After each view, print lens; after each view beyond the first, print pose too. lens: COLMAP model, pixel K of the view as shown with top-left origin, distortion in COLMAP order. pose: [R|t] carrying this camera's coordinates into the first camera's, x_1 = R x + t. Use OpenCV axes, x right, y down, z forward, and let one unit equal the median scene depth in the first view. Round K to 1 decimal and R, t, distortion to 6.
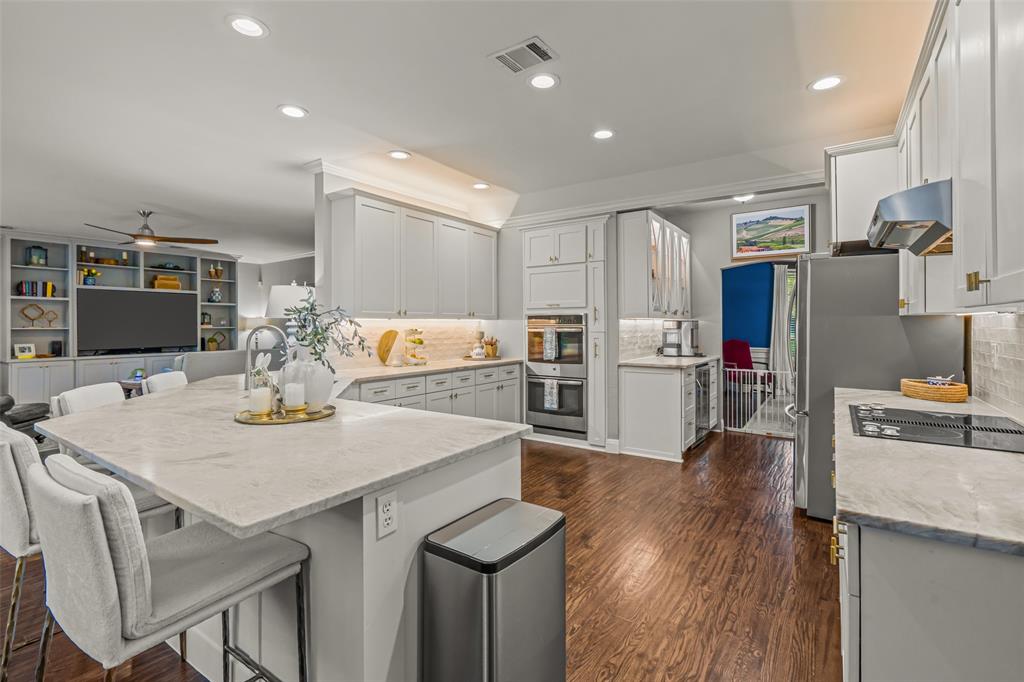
lens RADIAL K [[465.3, 0, 498.6], [0, 465.3, 325.2], [0, 0, 1]] dist [-0.006646, 0.004208]
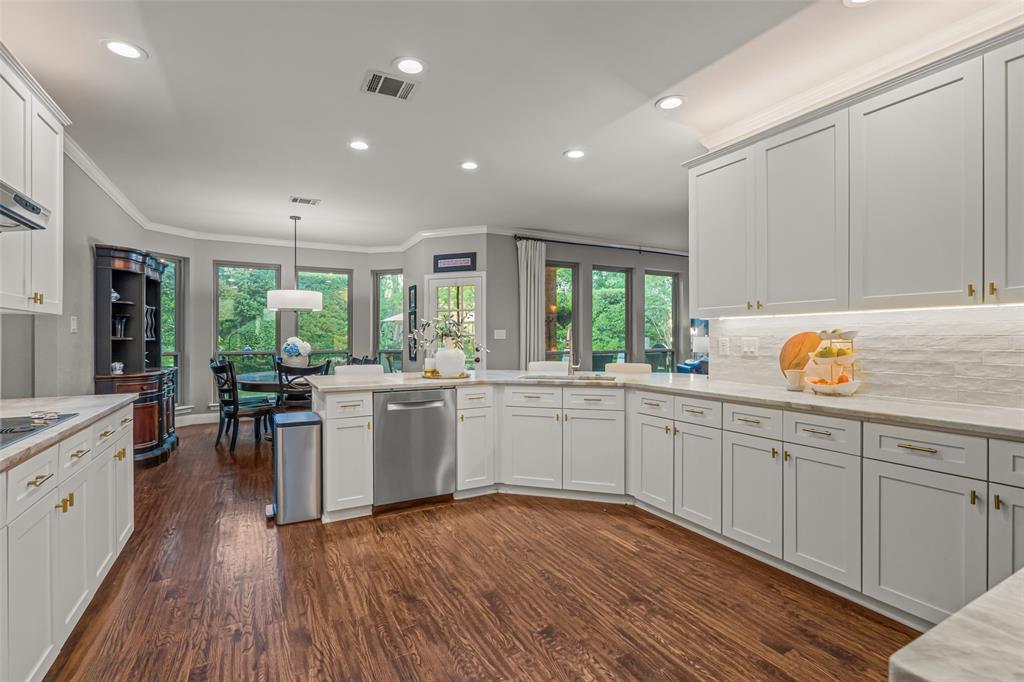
lens RADIAL K [[465.3, 0, 509.6], [0, 465.3, 339.8], [0, 0, 1]] dist [-0.006646, 0.004208]
pose [[-0.430033, 0.005240, -0.902798, 0.420807], [0.002162, 0.999986, 0.004775, 0.014482], [0.902810, 0.000102, -0.430039, 0.771670]]
